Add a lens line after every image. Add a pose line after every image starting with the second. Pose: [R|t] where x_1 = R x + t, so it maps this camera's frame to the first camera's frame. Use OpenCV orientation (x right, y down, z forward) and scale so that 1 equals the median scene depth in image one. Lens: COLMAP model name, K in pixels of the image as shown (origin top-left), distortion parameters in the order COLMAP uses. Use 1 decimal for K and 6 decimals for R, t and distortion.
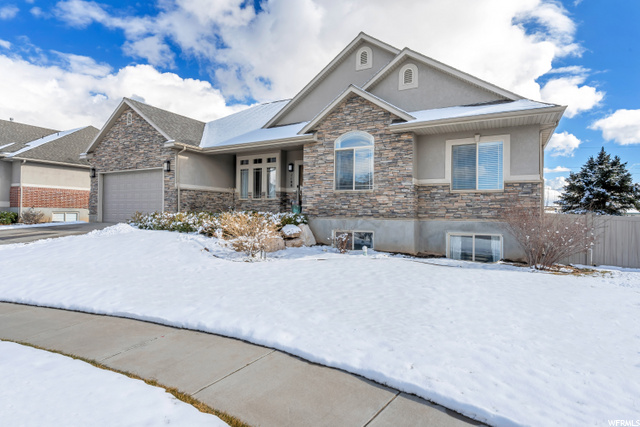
lens RADIAL K [[335.9, 0, 320.7], [0, 335.9, 211.6], [0, 0, 1]] dist [-0.002114, -0.000330]
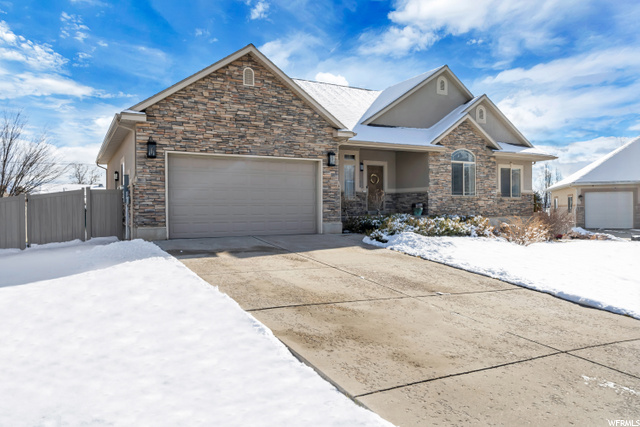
lens RADIAL K [[454.5, 0, 322.1], [0, 454.5, 212.4], [0, 0, 1]] dist [0.000336, 0.000509]
pose [[0.540182, -0.020101, 0.841308, -1.596878], [0.007065, 0.999788, 0.019351, -0.036834], [-0.841519, -0.004509, 0.540209, 0.511237]]
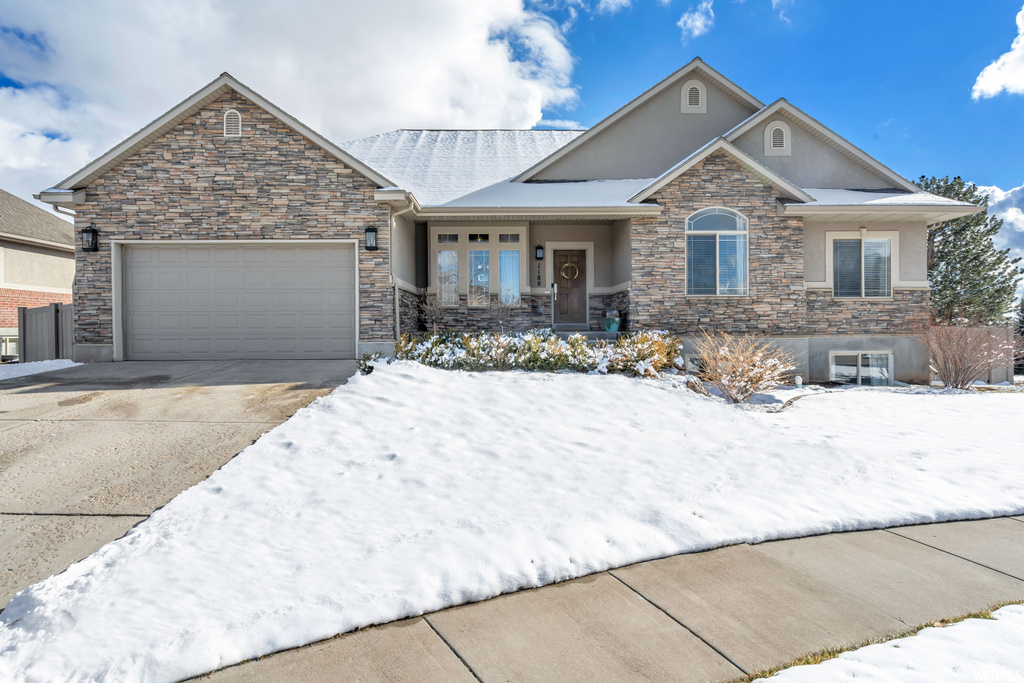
lens RADIAL K [[551.5, 0, 512.5], [0, 551.5, 330.6], [0, 0, 1]] dist [0.000927, 0.001089]
pose [[0.868145, -0.019242, 0.495937, -0.789687], [0.012662, 0.999782, 0.016627, -0.015879], [-0.496148, -0.008156, 0.868199, 0.238098]]
